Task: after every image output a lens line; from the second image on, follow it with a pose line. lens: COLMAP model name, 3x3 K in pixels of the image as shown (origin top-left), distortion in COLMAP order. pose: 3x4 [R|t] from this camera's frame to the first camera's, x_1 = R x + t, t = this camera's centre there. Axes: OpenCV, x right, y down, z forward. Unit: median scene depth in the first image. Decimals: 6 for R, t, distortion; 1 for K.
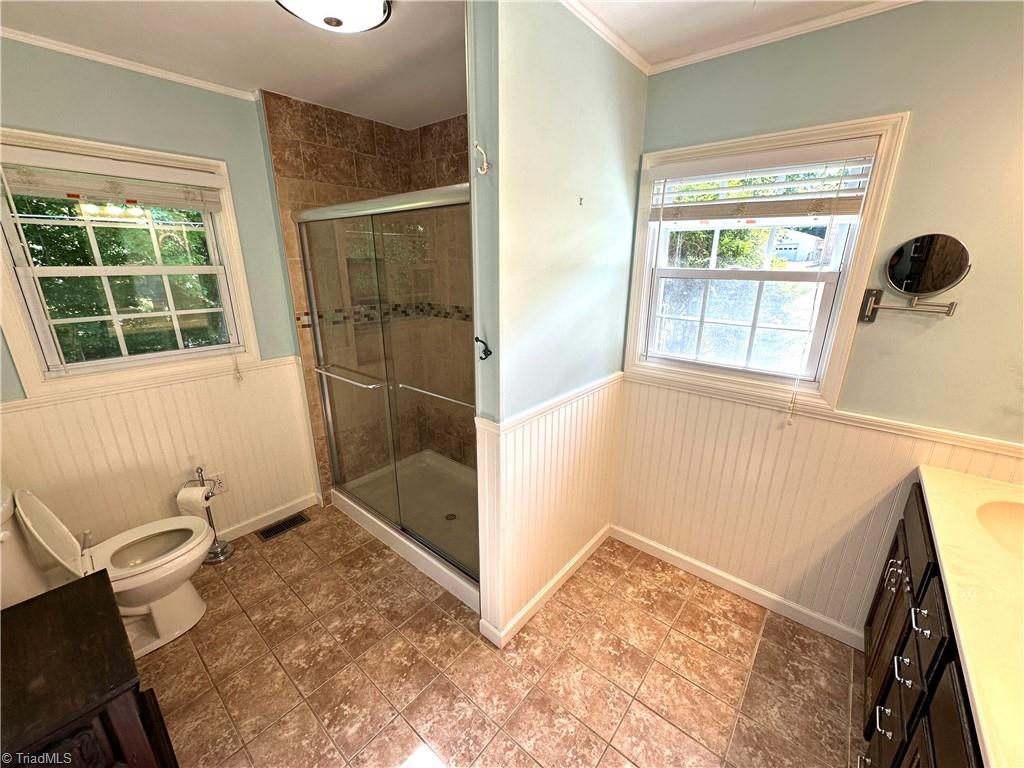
lens RADIAL K [[407.7, 0, 511.6], [0, 407.7, 385.6], [0, 0, 1]] dist [-0.002377, -0.000106]
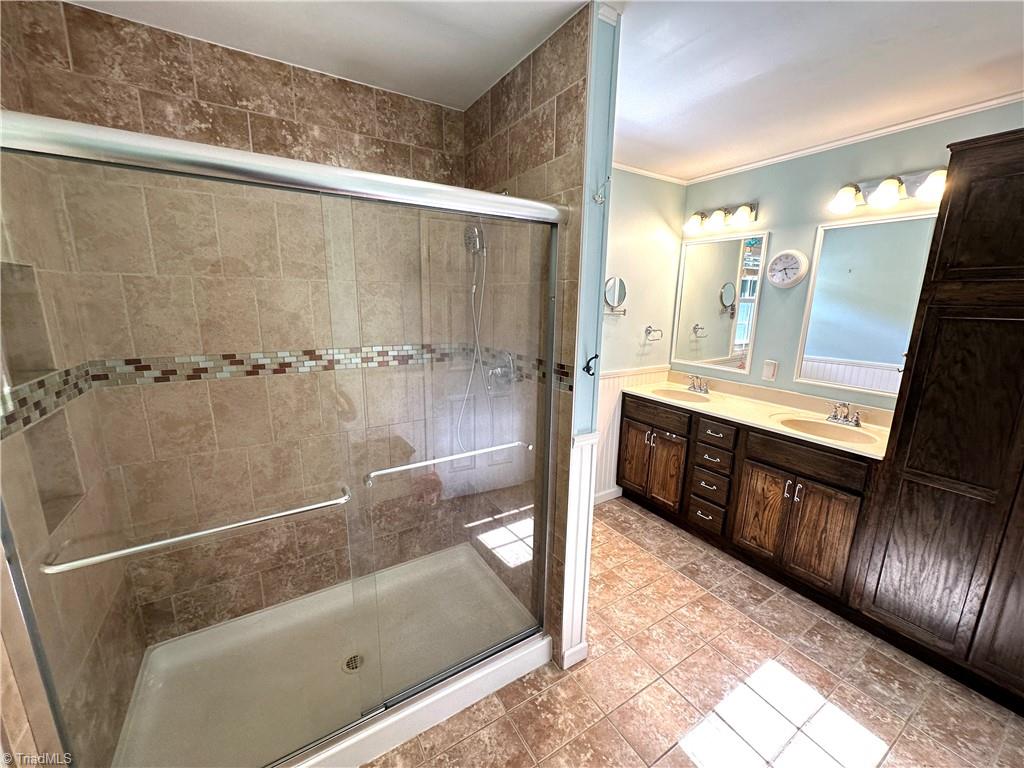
lens RADIAL K [[407.7, 0, 512.4], [0, 407.7, 386.9], [0, 0, 1]] dist [-0.002377, -0.000106]
pose [[0.308566, -0.201380, 0.929642, -0.832920], [0.268034, 0.956137, 0.118154, -0.159329], [-0.912658, 0.212718, 0.349008, 0.621504]]
